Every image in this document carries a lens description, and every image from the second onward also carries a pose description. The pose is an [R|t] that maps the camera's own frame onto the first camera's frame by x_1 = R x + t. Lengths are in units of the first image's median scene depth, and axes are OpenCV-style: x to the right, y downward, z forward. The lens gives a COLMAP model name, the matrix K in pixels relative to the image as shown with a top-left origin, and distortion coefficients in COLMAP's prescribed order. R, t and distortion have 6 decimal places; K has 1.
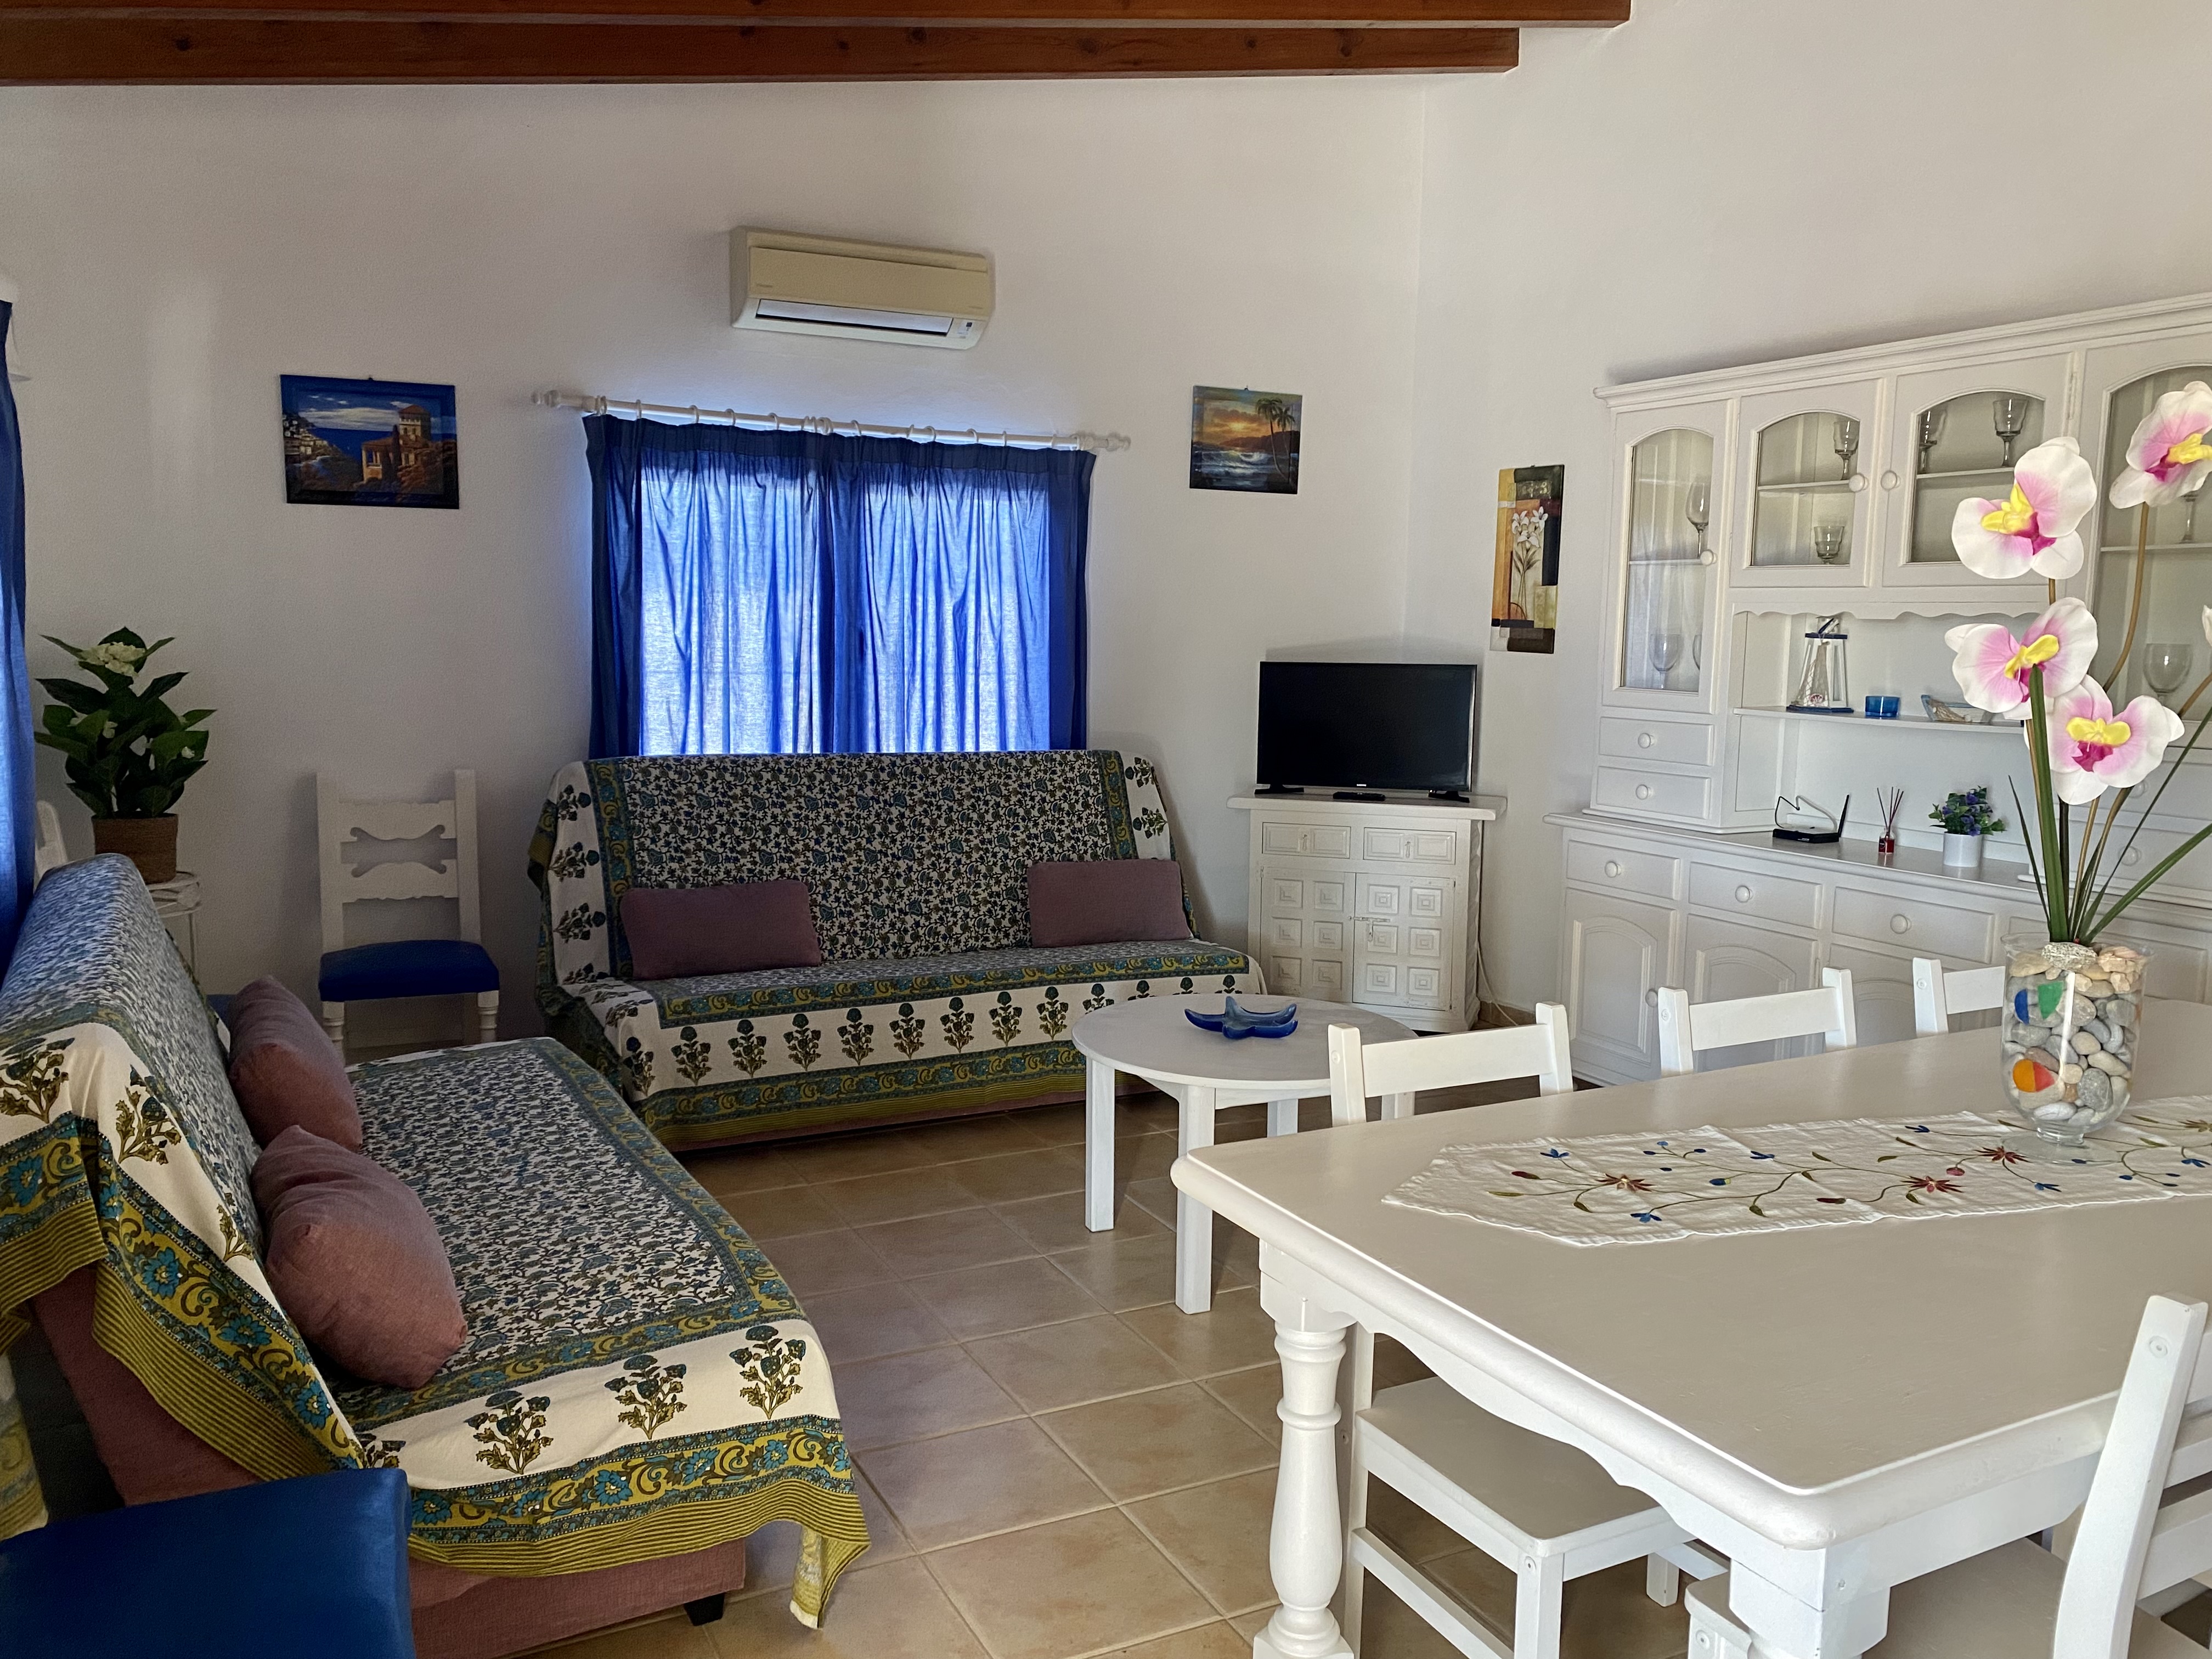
lens RADIAL K [[1679.7, 0, 1102.8], [0, 1679.7, 823.4], [0, 0, 1]] dist [0.044102, -0.060033]
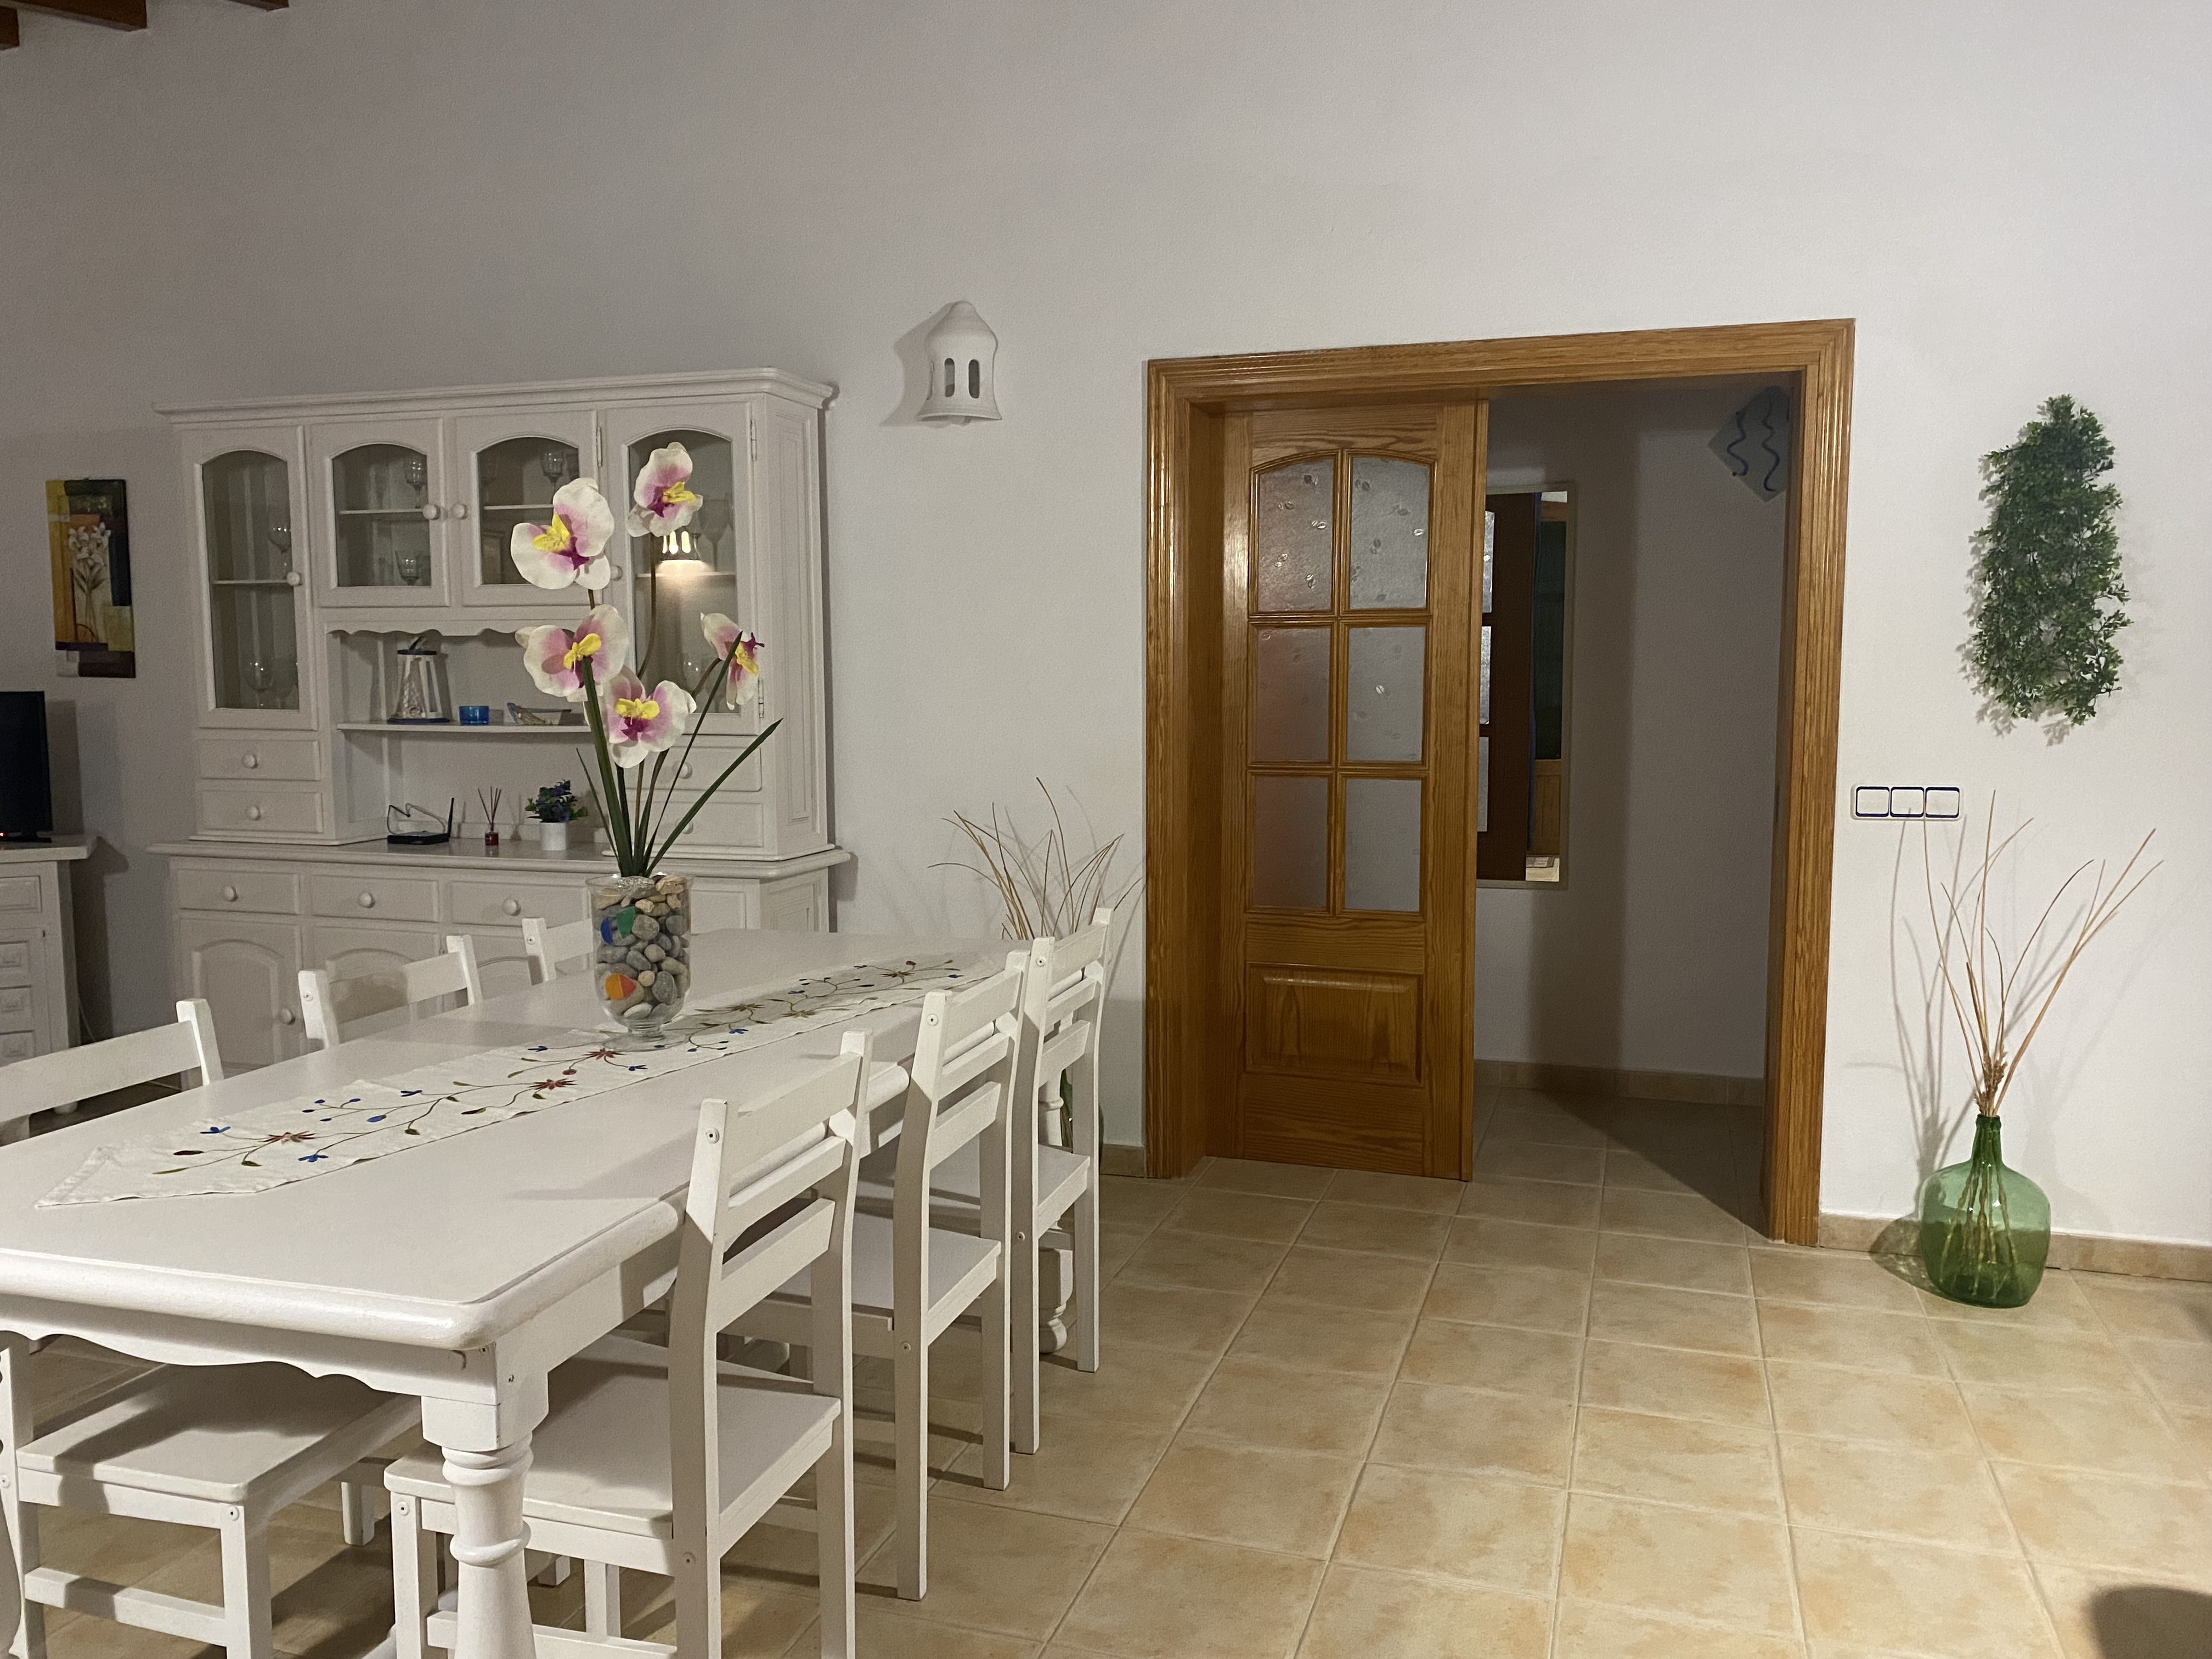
lens RADIAL K [[1679.7, 0, 1102.8], [0, 1679.7, 823.4], [0, 0, 1]] dist [0.044102, -0.060033]
pose [[0.706161, -0.085699, 0.702846, -0.044757], [0.099027, 0.994846, 0.021808, 0.025816], [-0.701093, 0.054201, 0.711007, -0.099425]]
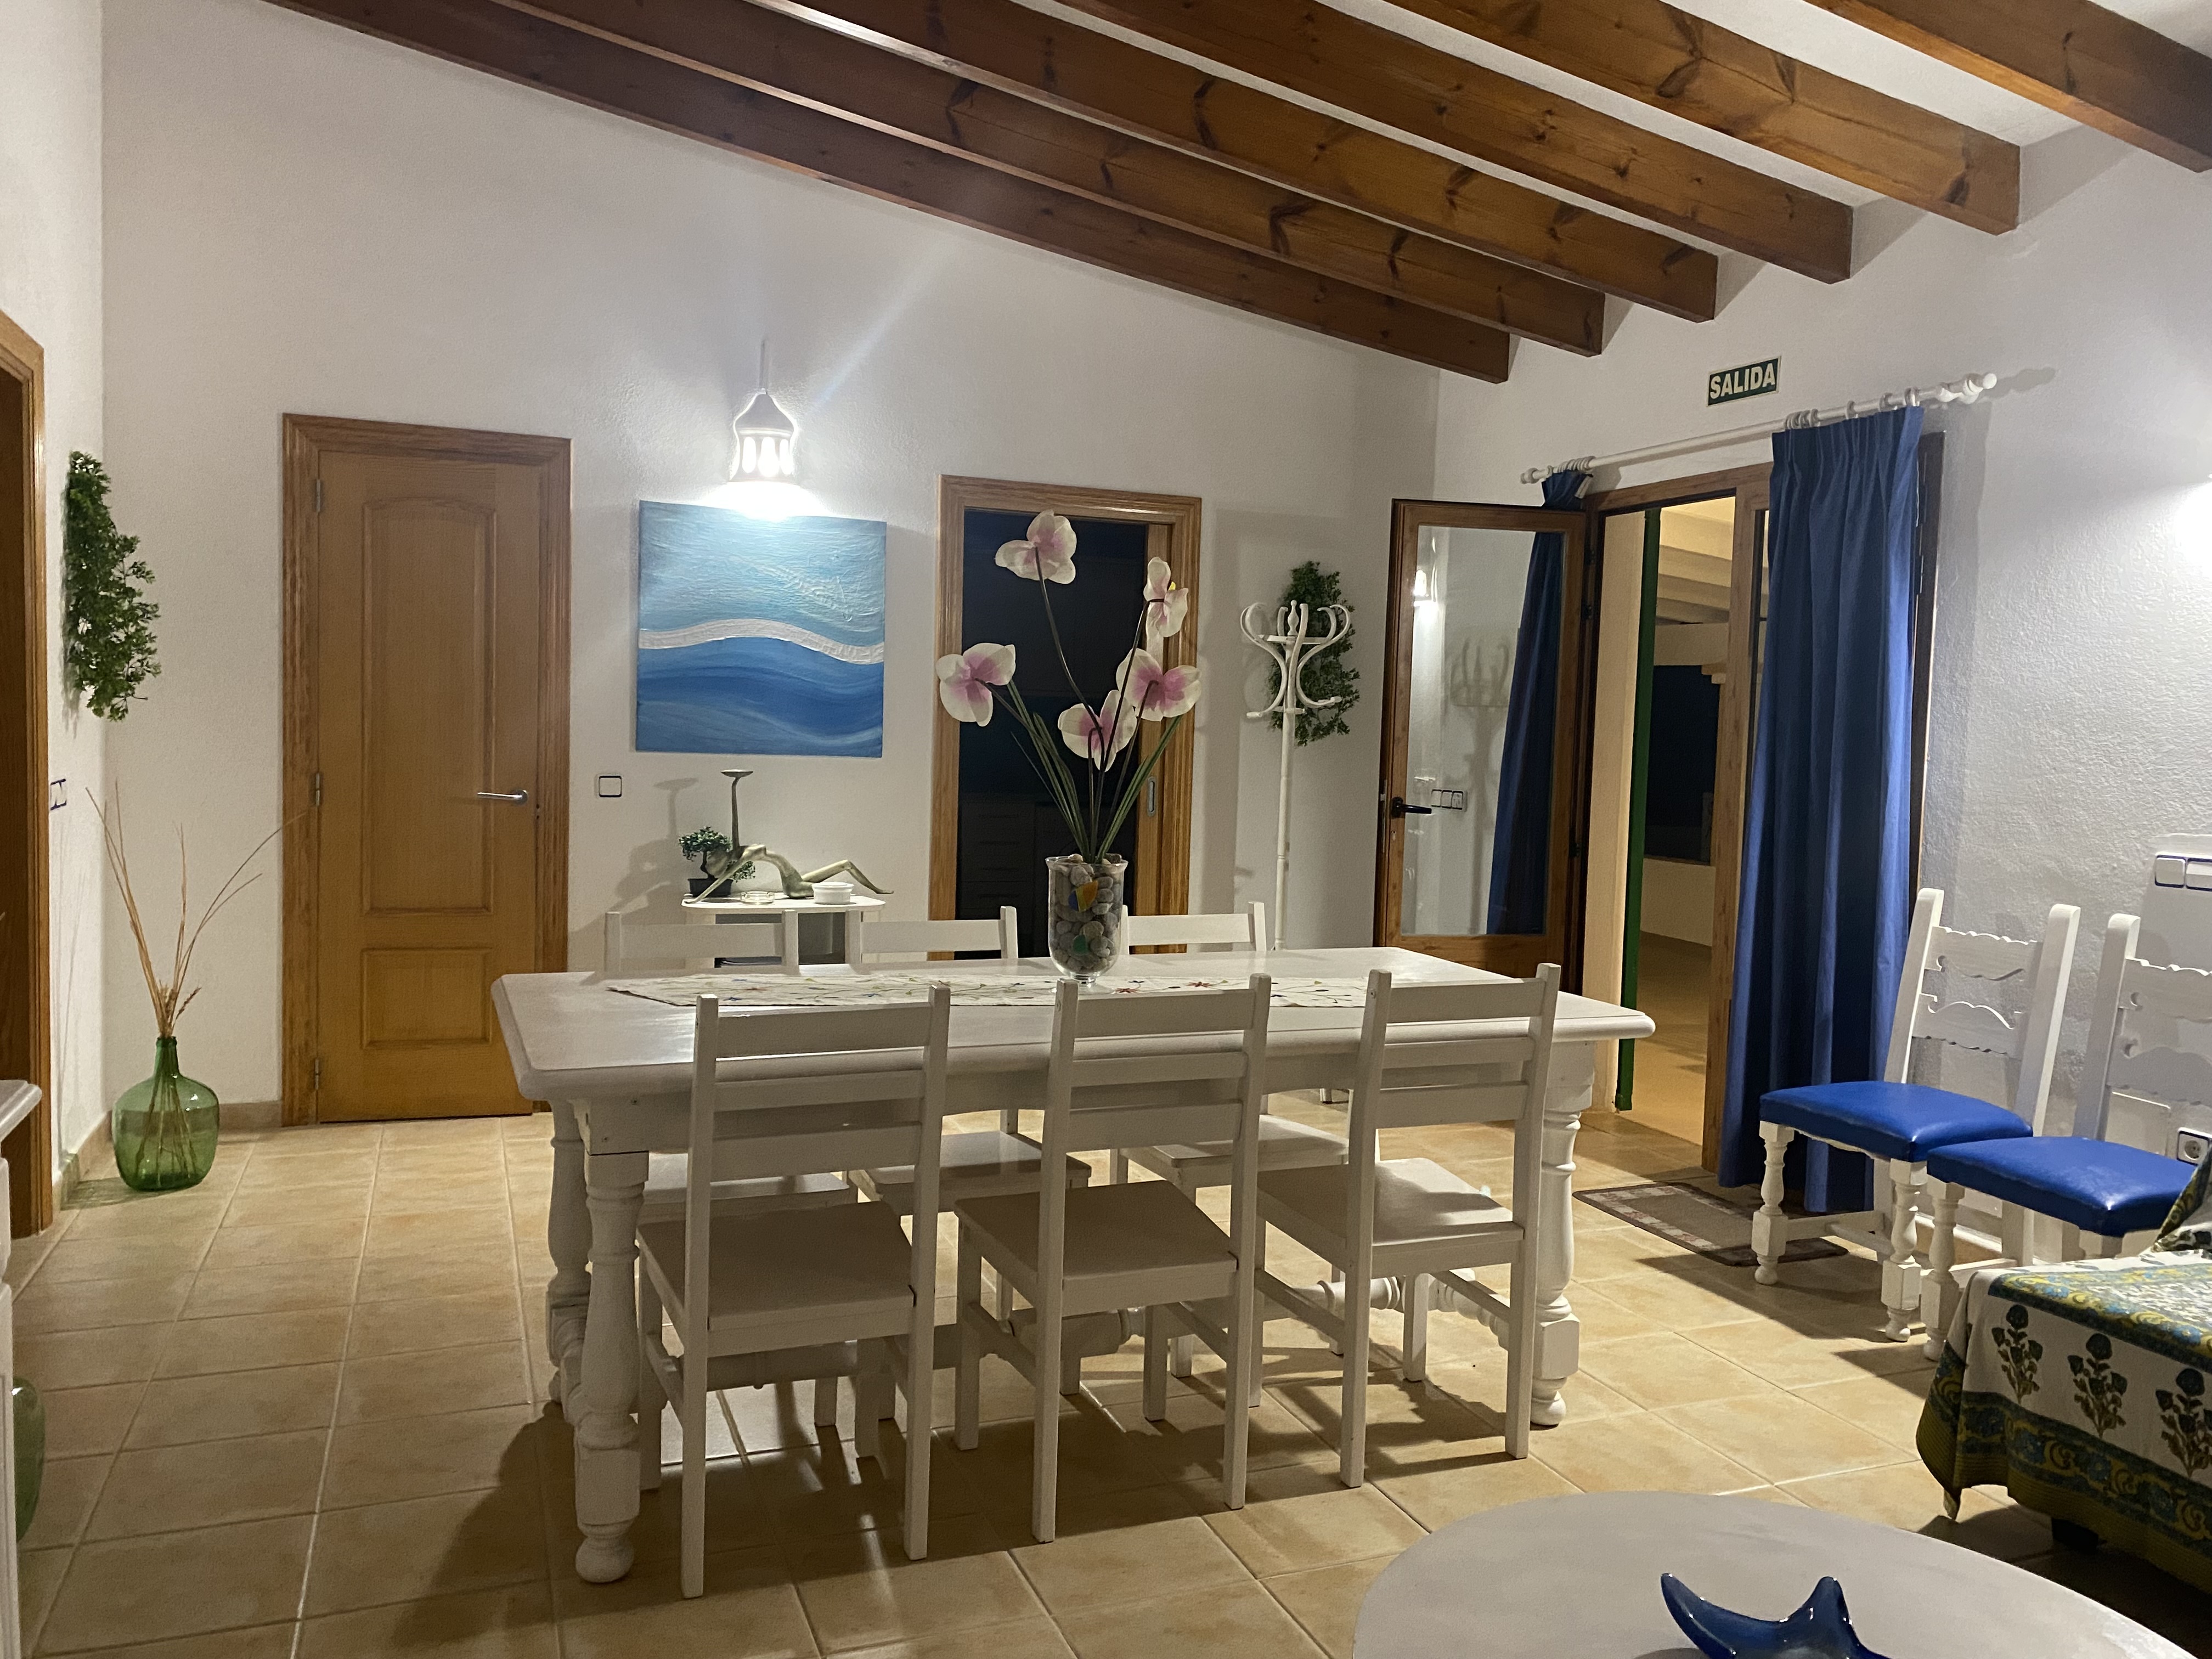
lens RADIAL K [[1679.7, 0, 1102.8], [0, 1679.7, 823.4], [0, 0, 1]] dist [0.044102, -0.060033]
pose [[-0.992788, -0.053012, 0.107529, 0.187844], [-0.031931, 0.981448, 0.189052, -0.129825], [-0.115556, 0.184255, -0.976062, 1.269736]]
